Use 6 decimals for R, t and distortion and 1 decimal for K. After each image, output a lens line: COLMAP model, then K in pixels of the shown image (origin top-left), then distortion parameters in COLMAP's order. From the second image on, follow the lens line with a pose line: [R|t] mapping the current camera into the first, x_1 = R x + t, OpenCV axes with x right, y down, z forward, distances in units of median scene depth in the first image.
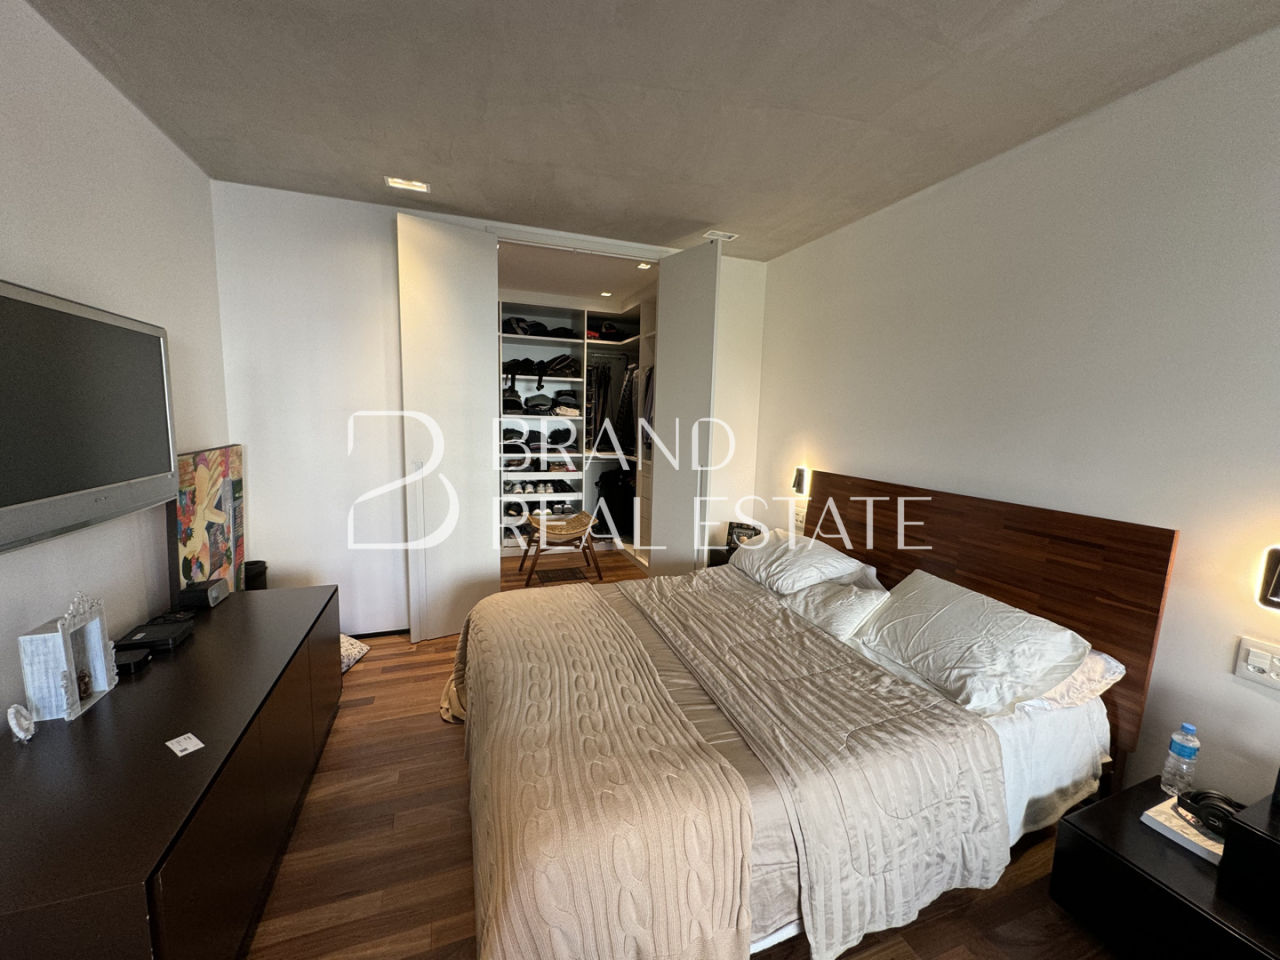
lens RADIAL K [[511.8, 0, 639.7], [0, 511.8, 476.2], [0, 0, 1]] dist [0.002895, 0.000329]
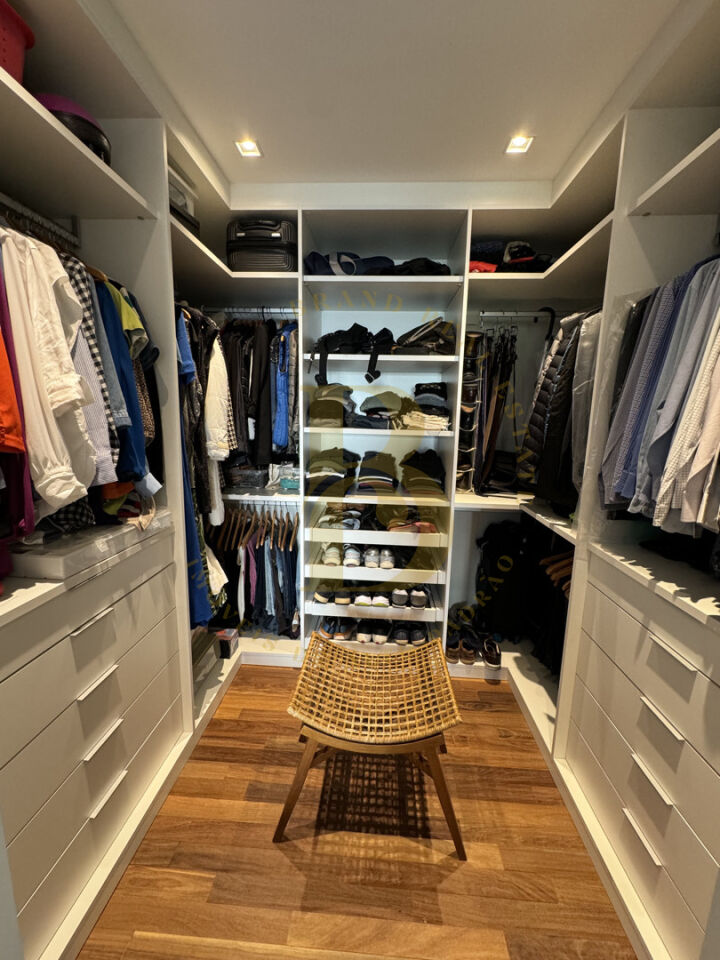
lens RADIAL K [[383.9, 0, 364.5], [0, 383.9, 476.7], [0, 0, 1]] dist [0.002895, 0.000329]
pose [[0.915836, 0.059448, -0.397128, -0.036801], [-0.044563, 0.997919, 0.046612, -0.084490], [0.399072, -0.024992, 0.916579, 0.606365]]
